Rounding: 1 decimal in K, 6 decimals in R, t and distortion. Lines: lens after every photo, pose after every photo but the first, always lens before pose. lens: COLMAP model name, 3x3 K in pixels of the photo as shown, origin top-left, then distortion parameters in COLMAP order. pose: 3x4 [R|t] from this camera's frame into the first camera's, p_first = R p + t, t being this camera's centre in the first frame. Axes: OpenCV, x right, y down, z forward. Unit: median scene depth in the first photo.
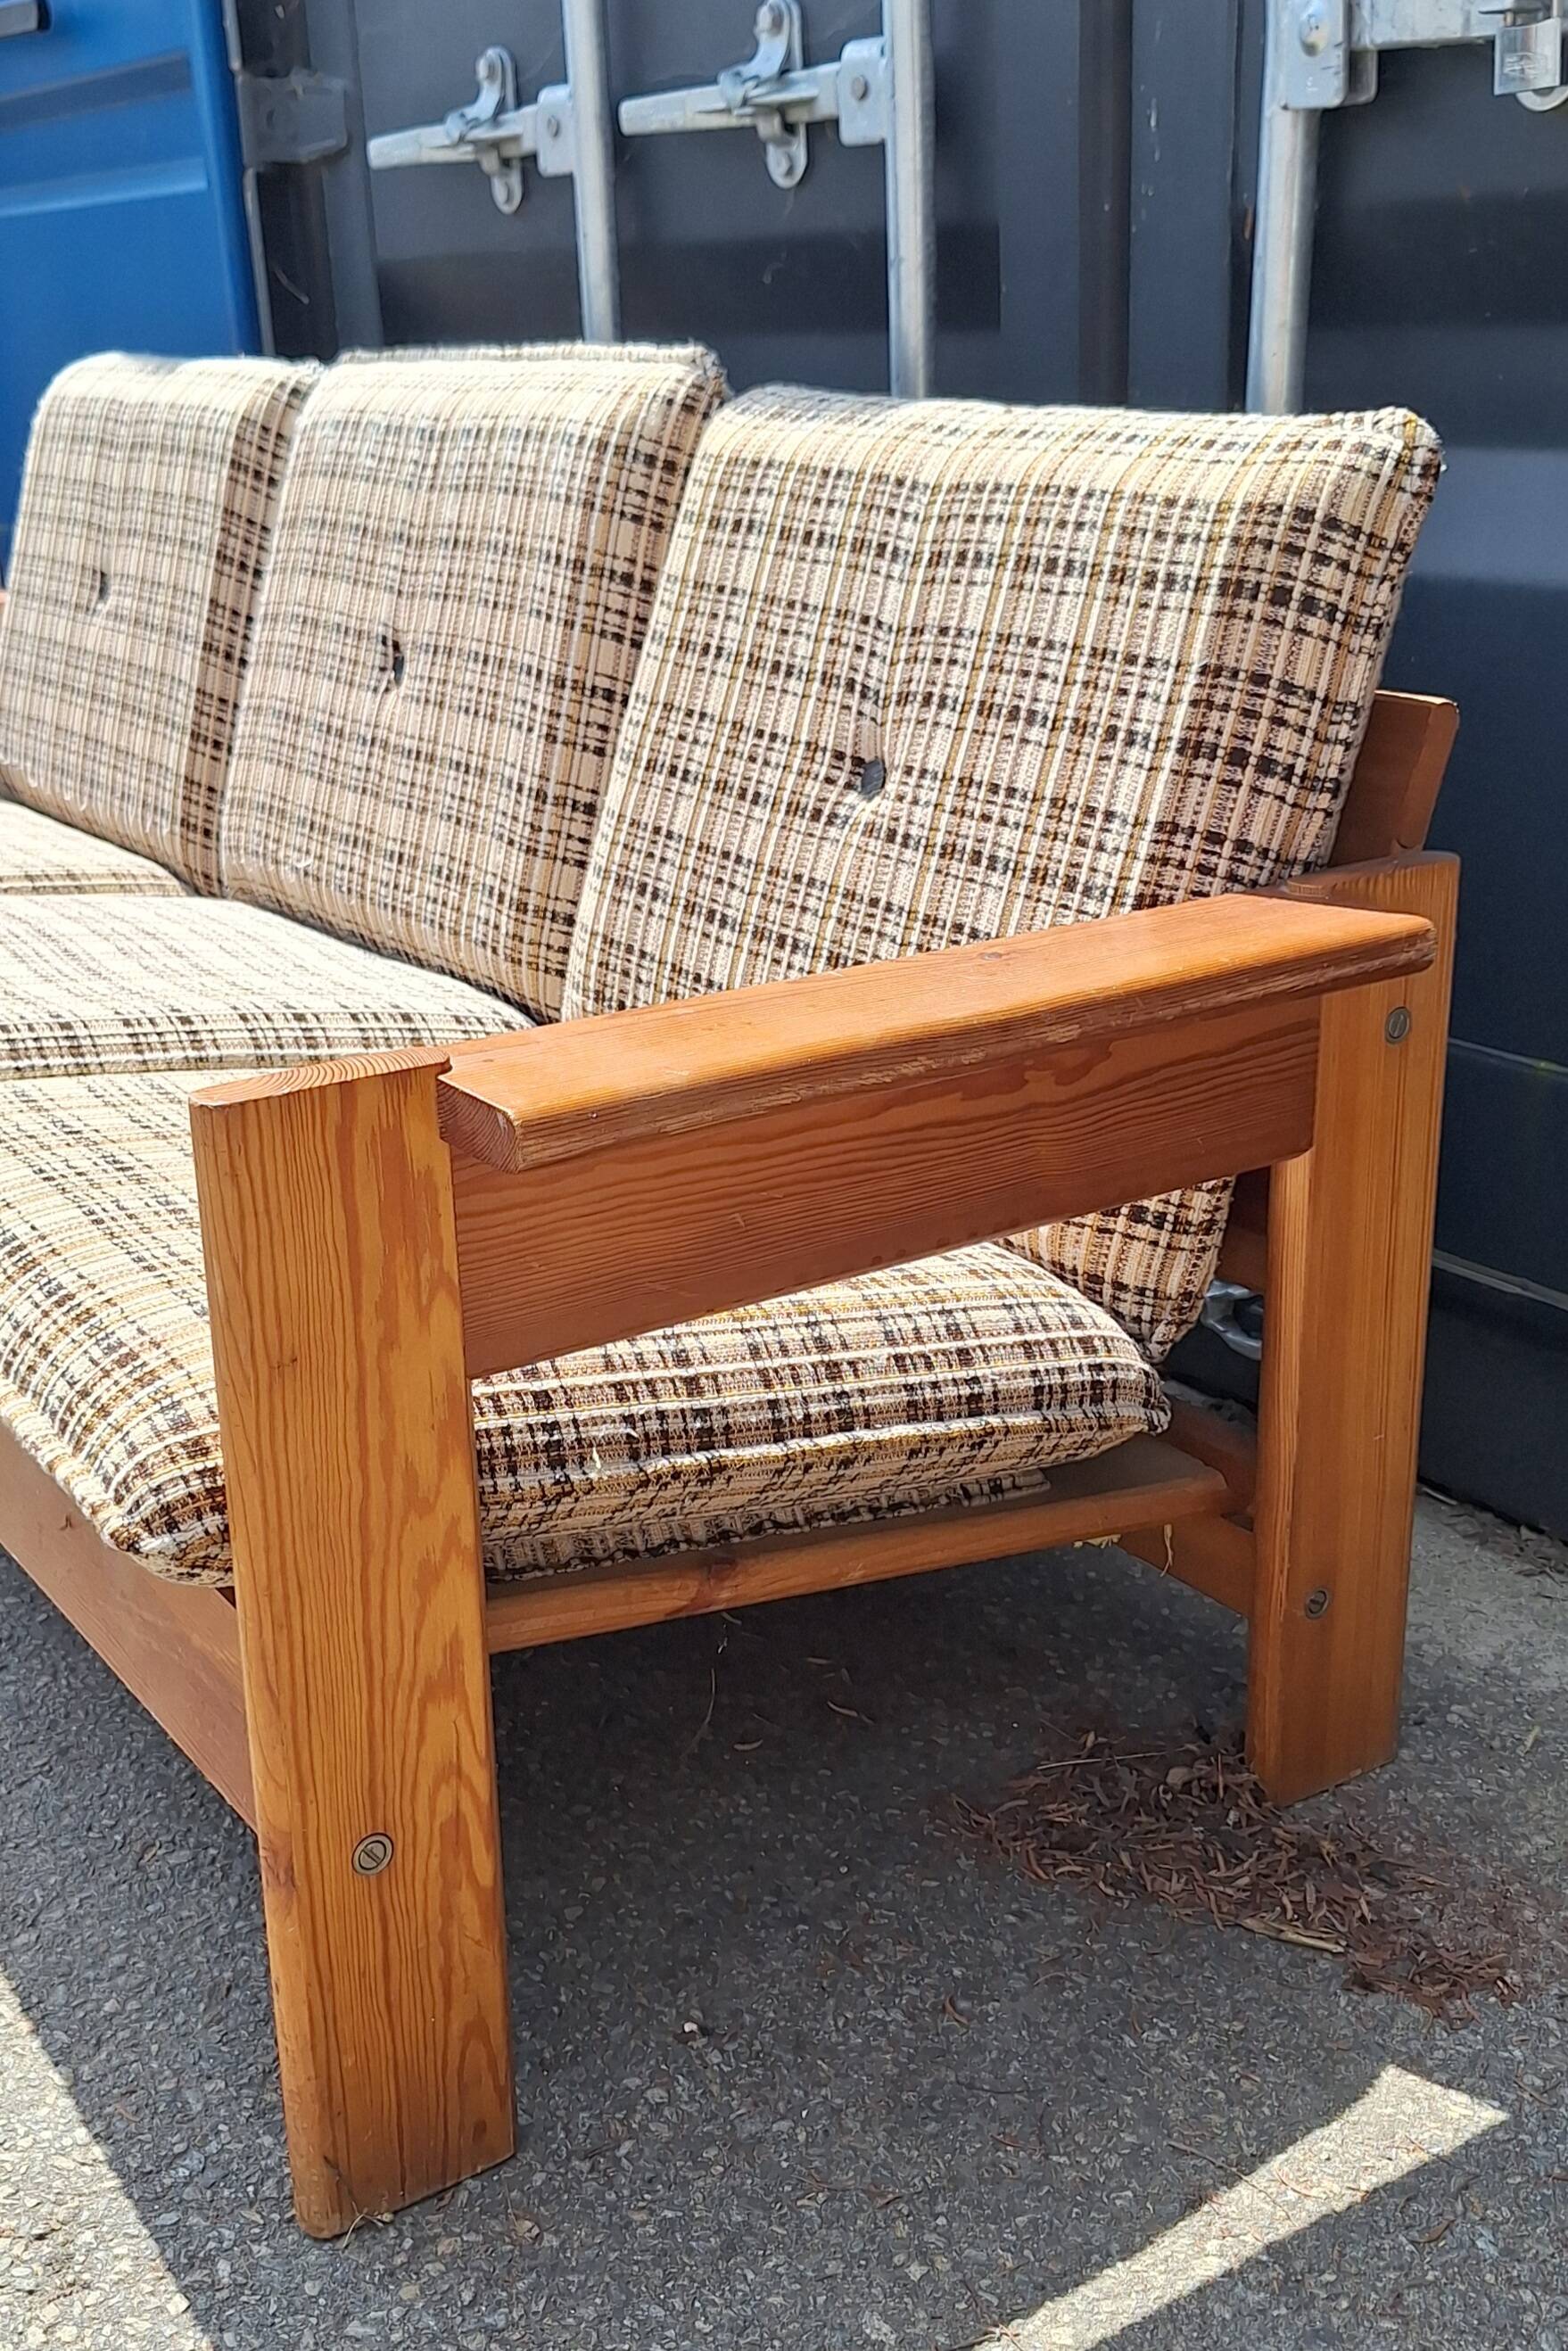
lens RADIAL K [[2554.9, 0, 722.9], [0, 2554.9, 1236.6], [0, 0, 1]] dist [0.152661, -0.317885]
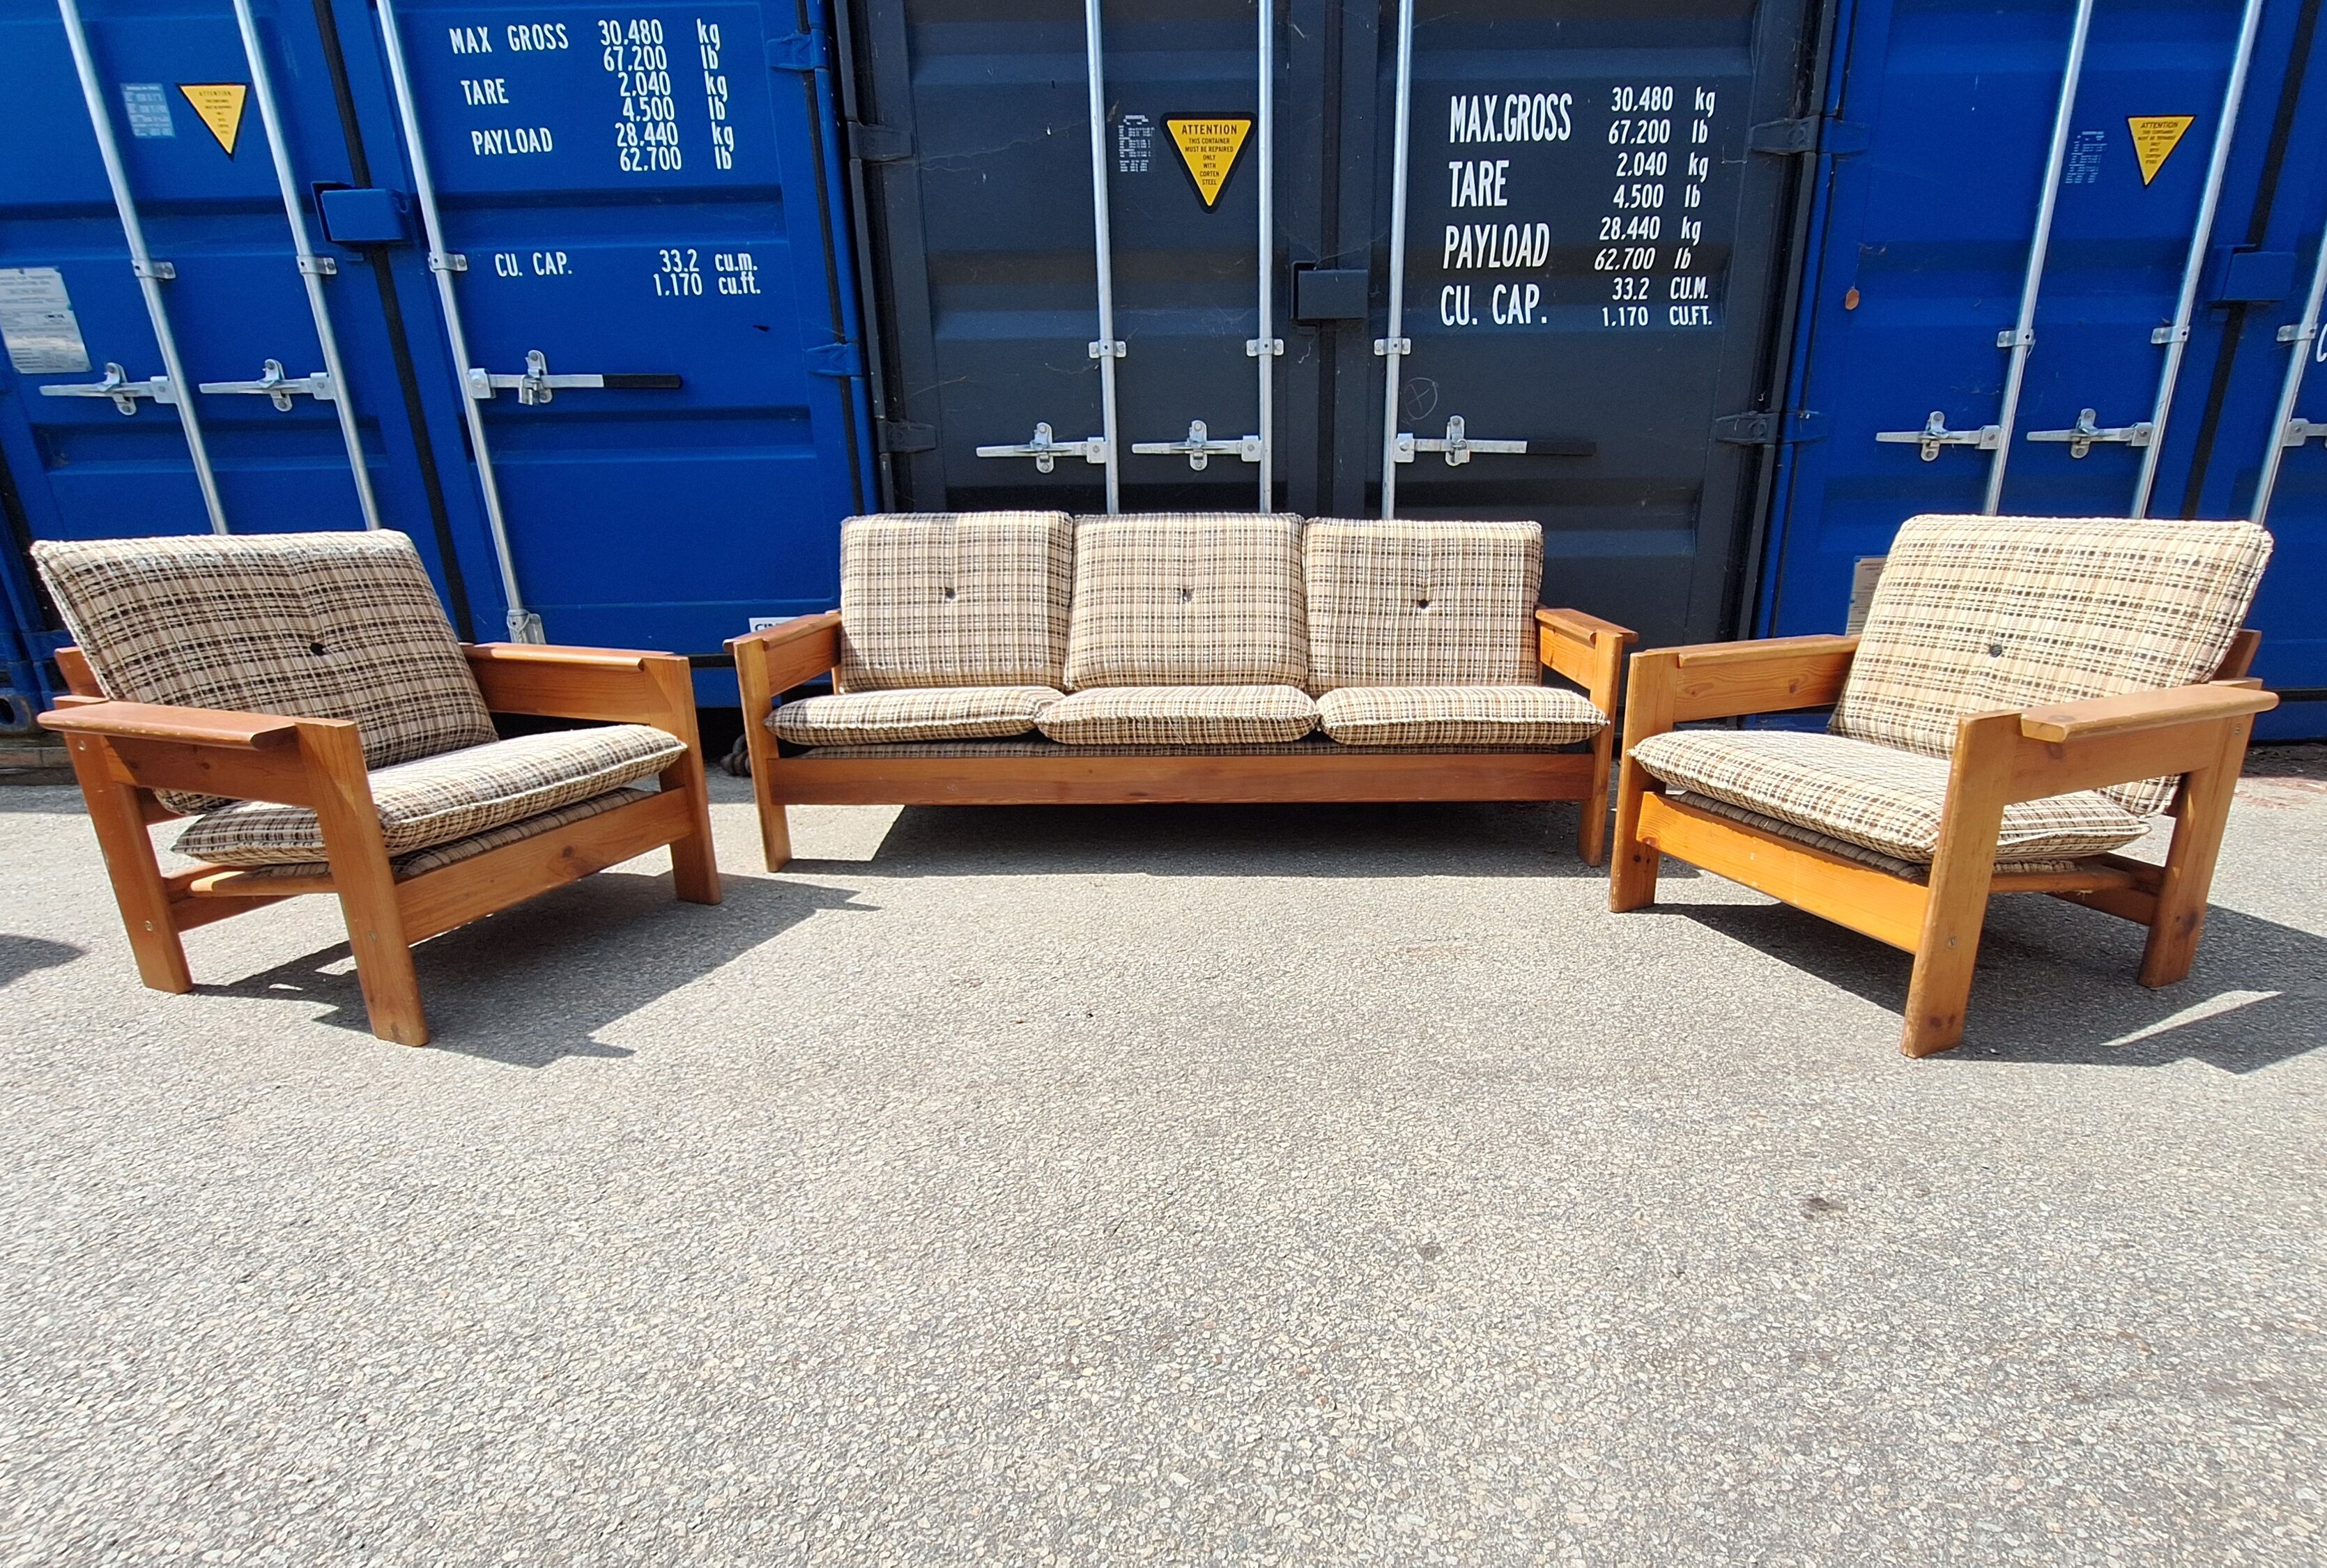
lens RADIAL K [[1118.4, 0, 1217.5], [0, 1118.4, 813.7], [0, 0, 1]] dist [-0.005379, 0.001600]
pose [[0.553234, -0.217126, 0.804232, -2.082147], [0.280515, 0.957608, 0.065567, -0.064811], [-0.784375, 0.189325, 0.590688, 0.235370]]
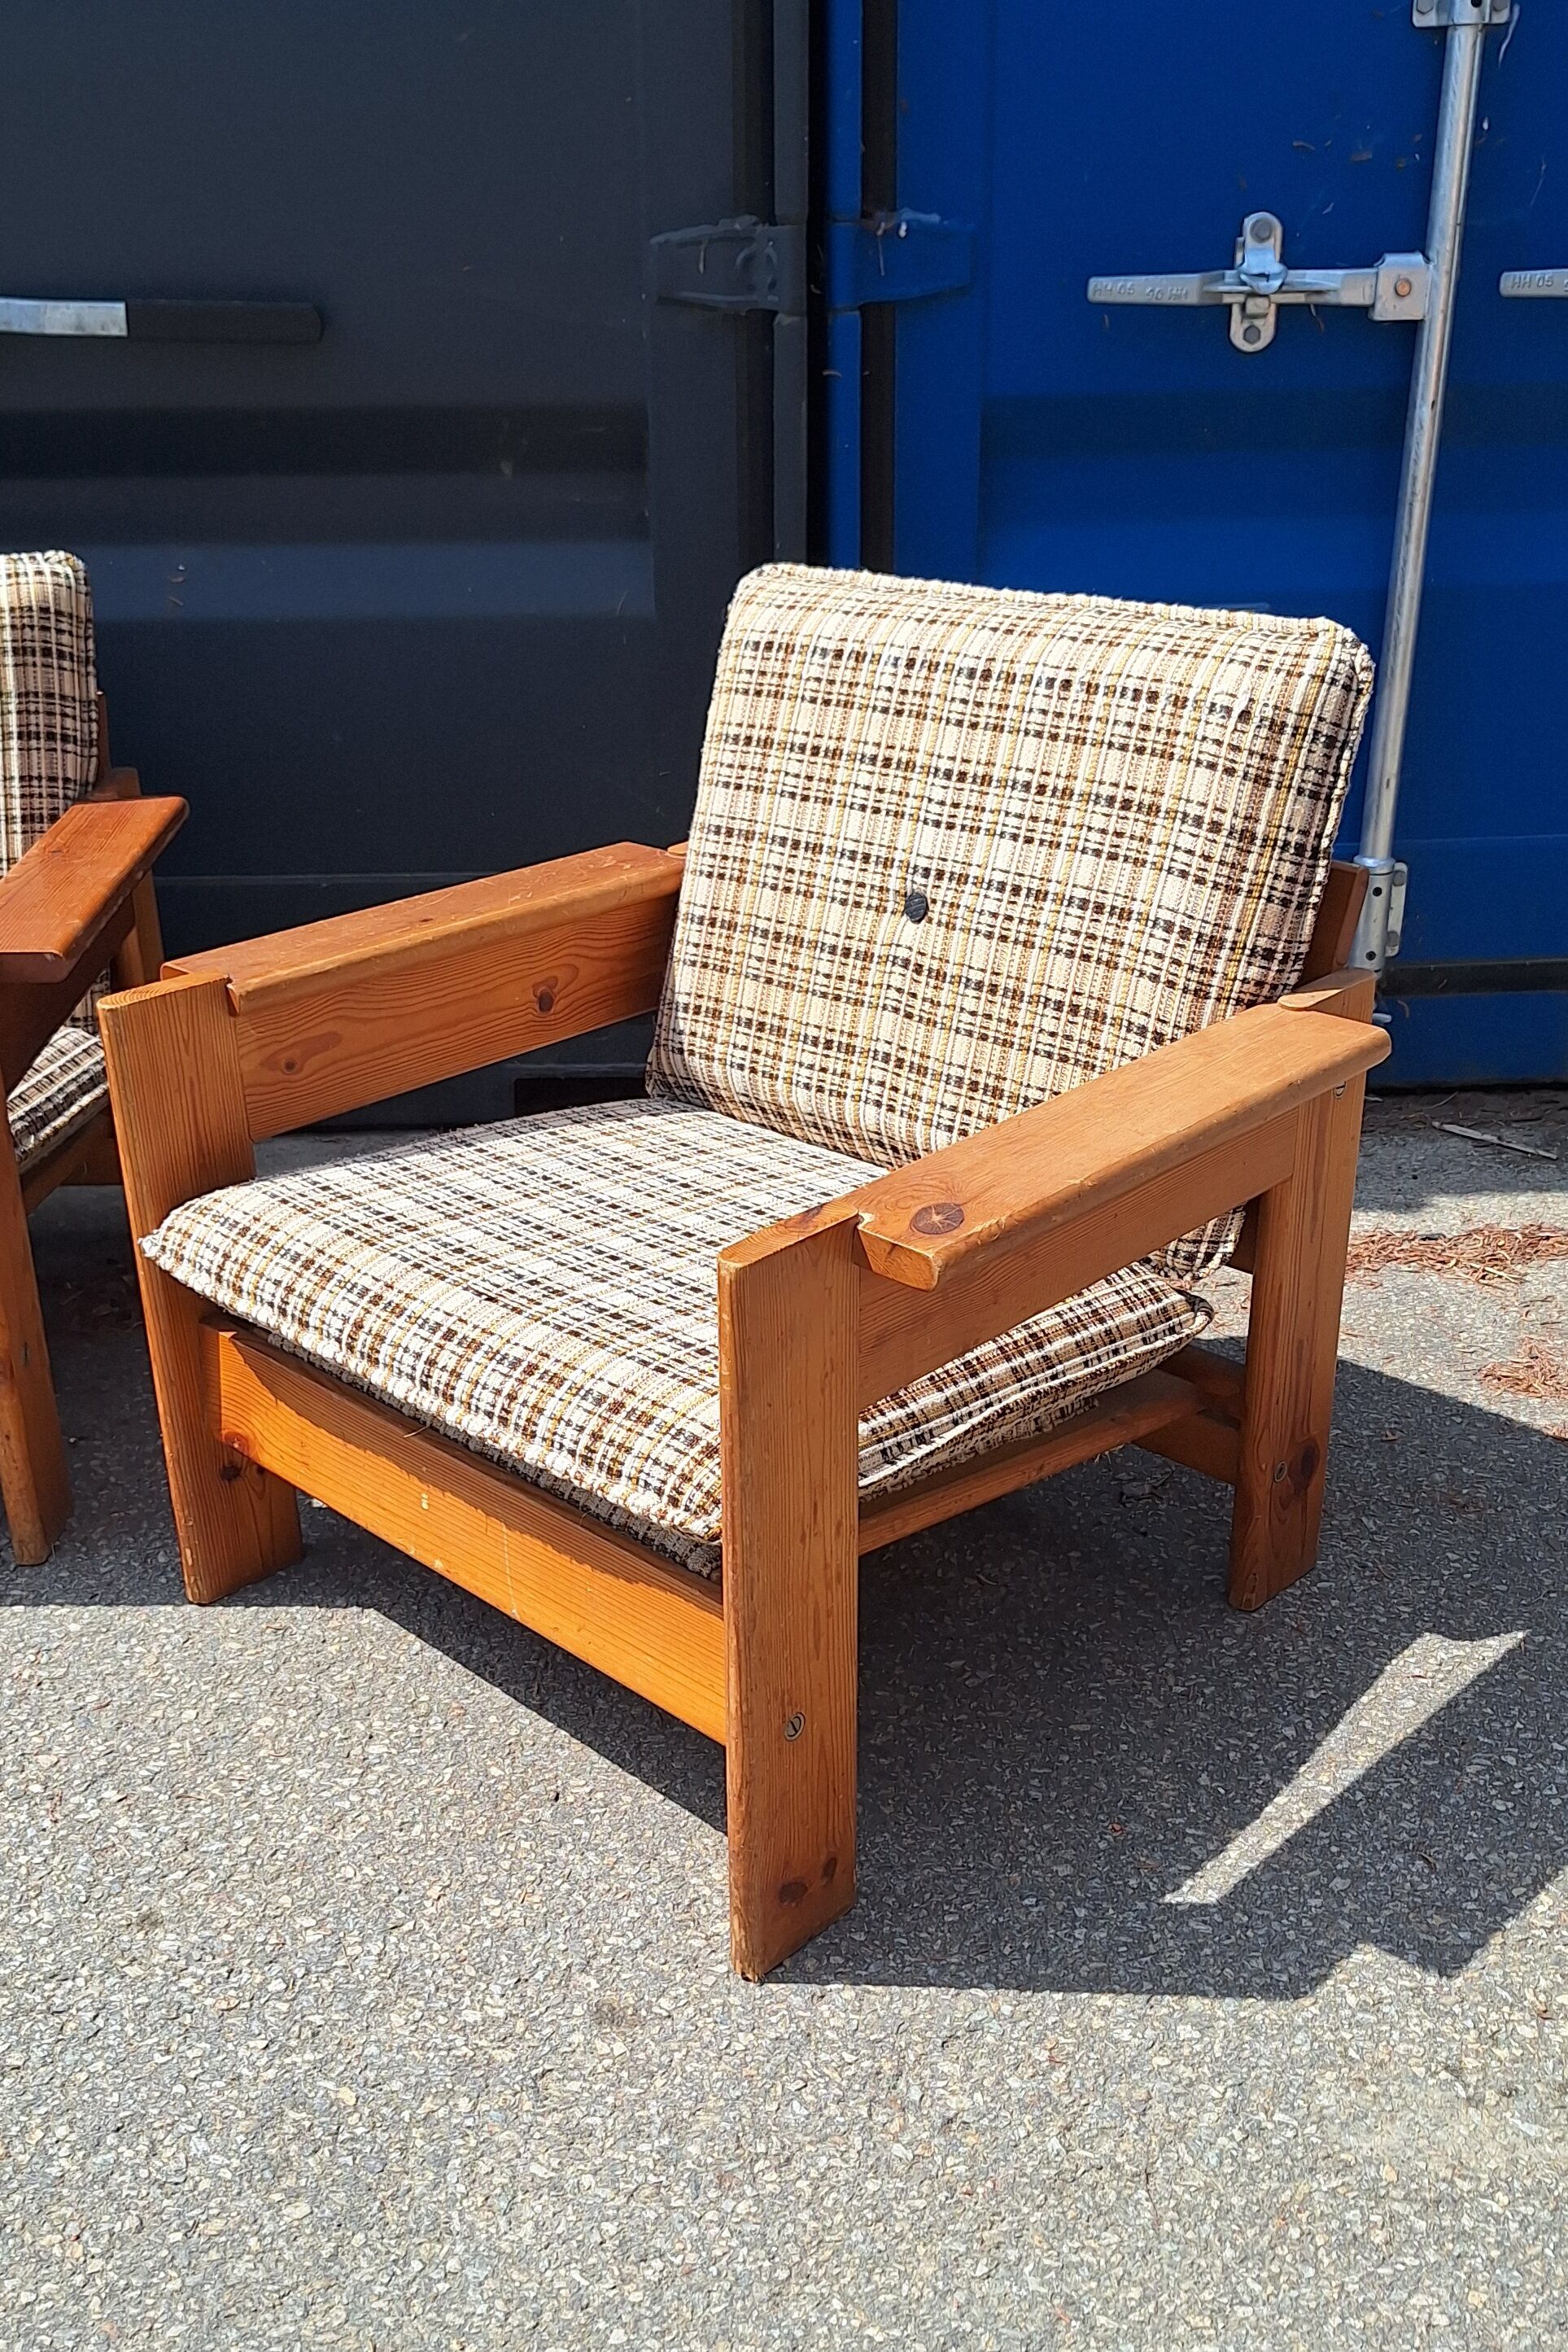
lens RADIAL K [[2302.6, 0, 781.0], [0, 2302.6, 1286.1], [0, 0, 1]] dist [0.134499, -0.250939]
pose [[0.528135, -0.352547, 0.772518, -1.015083], [0.285296, 0.930529, 0.229613, -0.046202], [-0.799800, 0.099130, 0.592025, -0.447233]]
